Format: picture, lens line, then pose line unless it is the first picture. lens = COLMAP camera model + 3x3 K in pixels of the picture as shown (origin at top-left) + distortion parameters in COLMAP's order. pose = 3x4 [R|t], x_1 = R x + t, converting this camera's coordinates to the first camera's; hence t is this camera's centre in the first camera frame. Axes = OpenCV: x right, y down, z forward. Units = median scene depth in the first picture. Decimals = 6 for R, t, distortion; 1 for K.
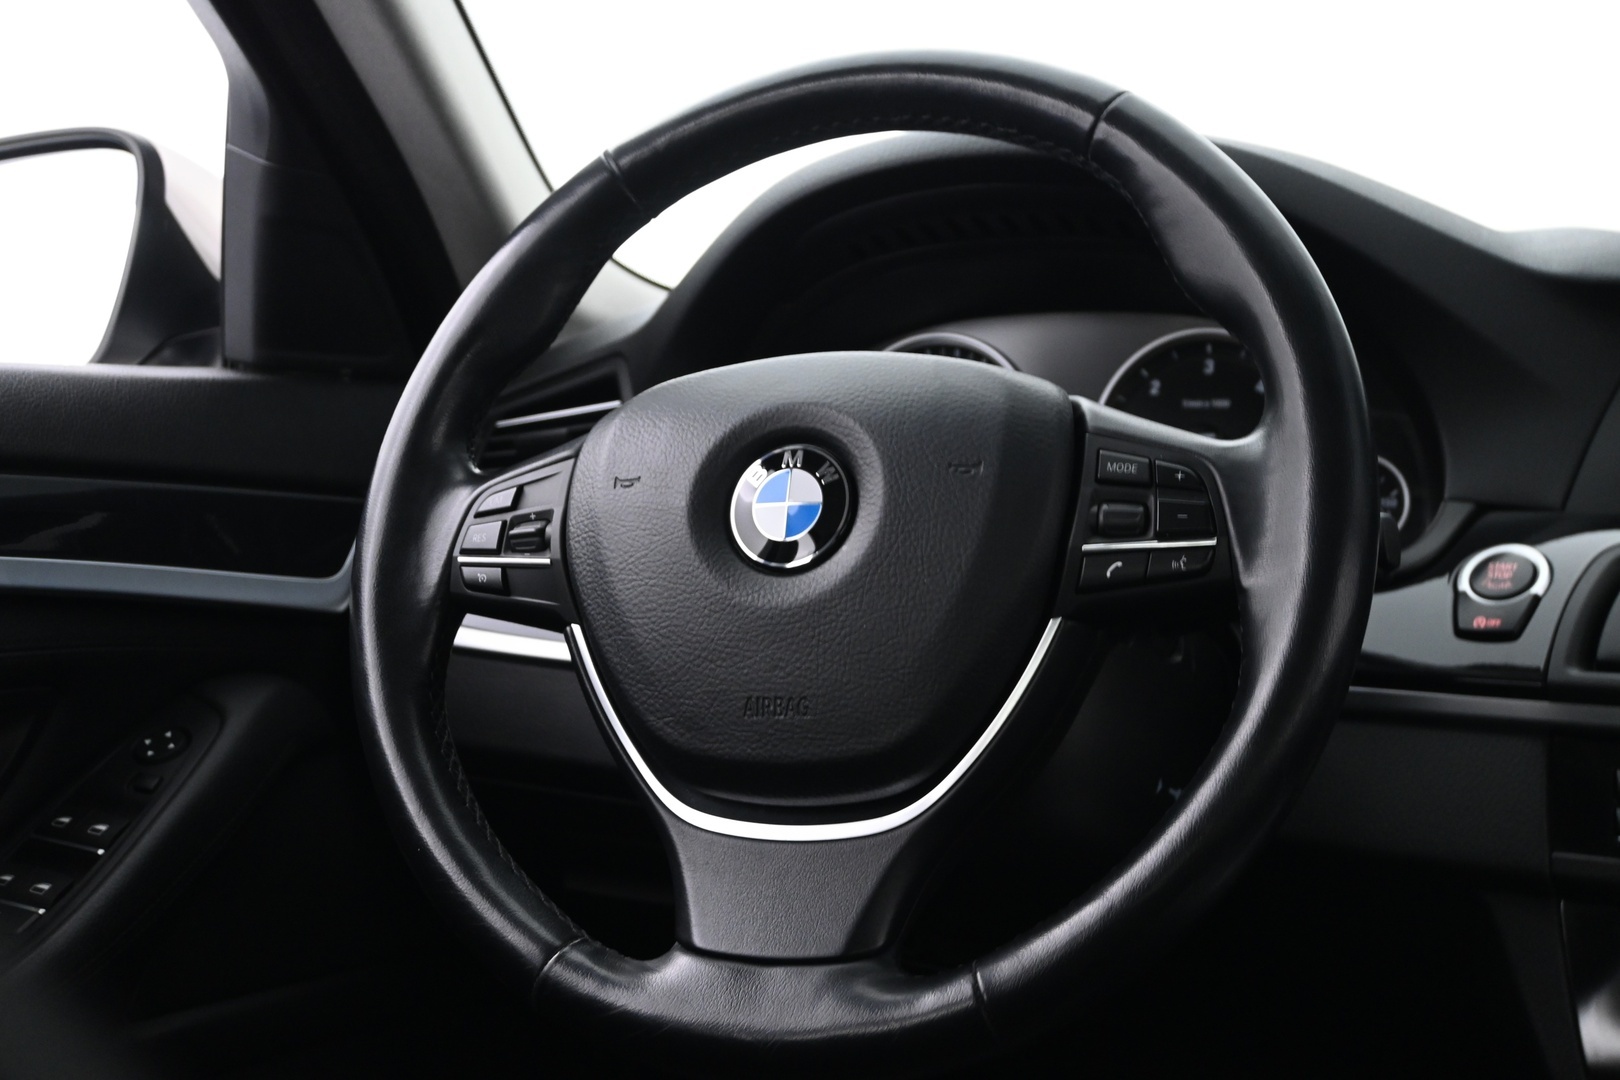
lens RADIAL K [[2165.0, 0, 810.0], [0, 2165.0, 540.0], [0, 0, 1]] dist [0.001546, 0.007785]
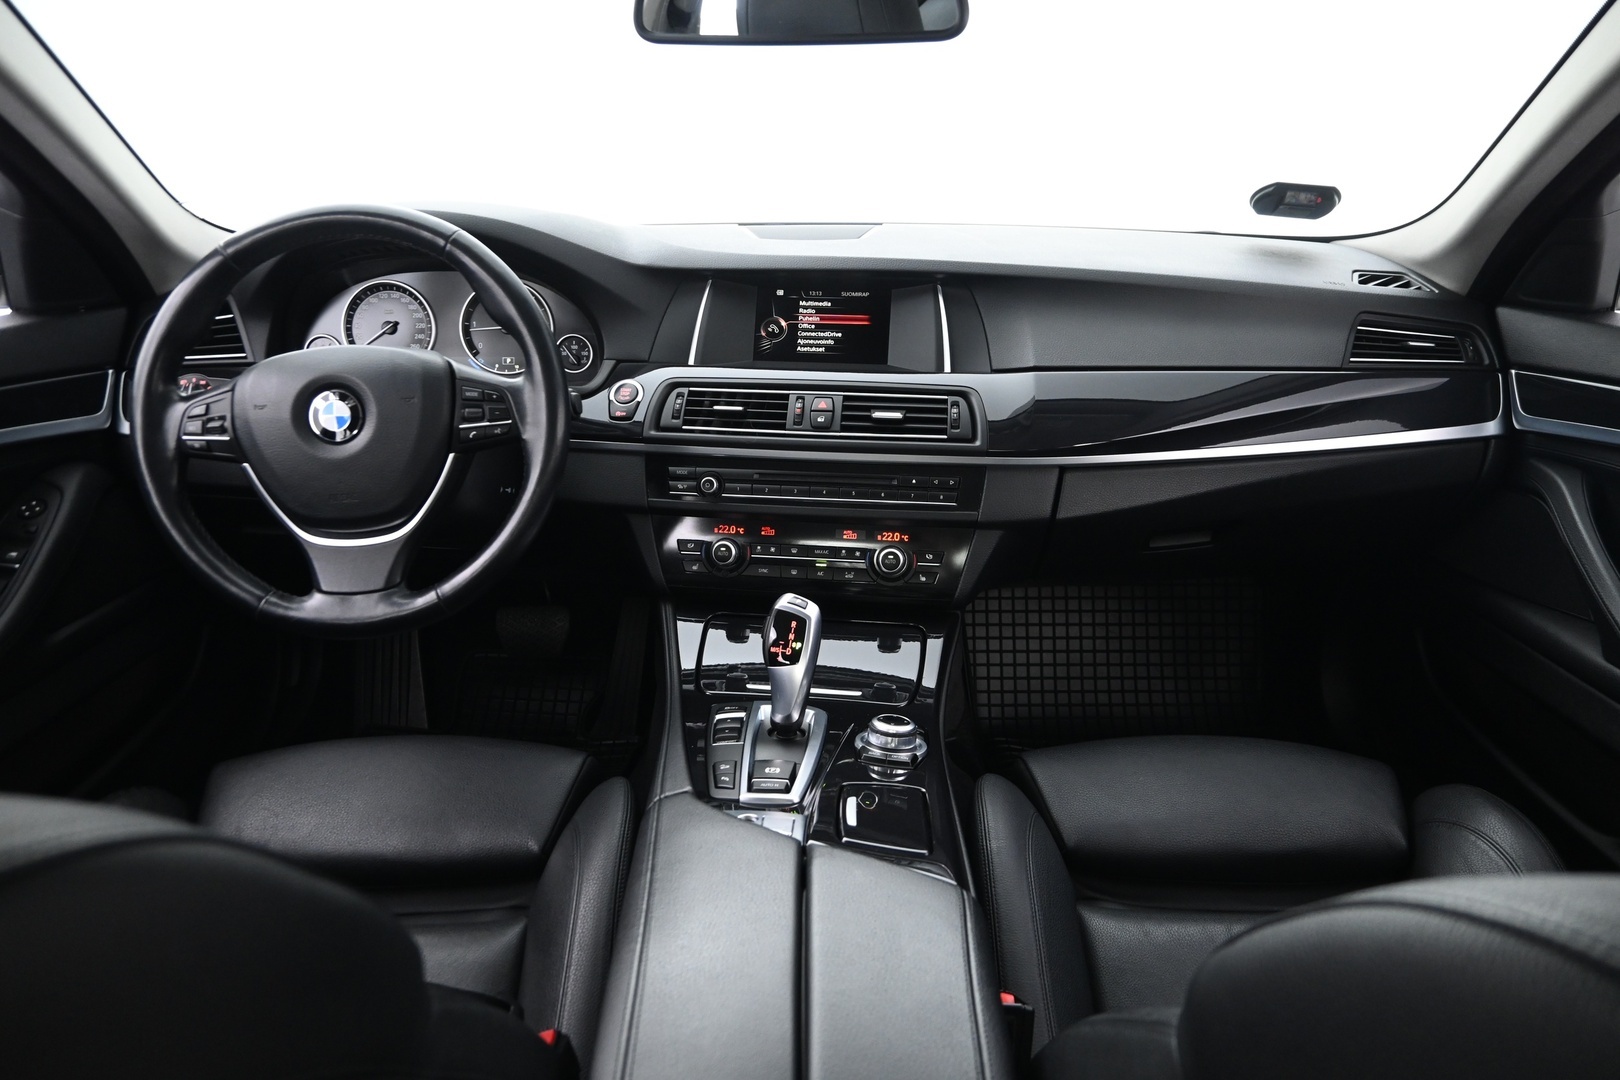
lens RADIAL K [[1095.4, 0, 810.0], [0, 1095.4, 540.0], [0, 0, 1]] dist [0.001720, 0.001060]
pose [[0.915028, -0.138137, 0.379002, -0.007954], [0.012983, 0.949138, 0.314592, -0.261062], [-0.403182, -0.282940, 0.870281, -0.347031]]
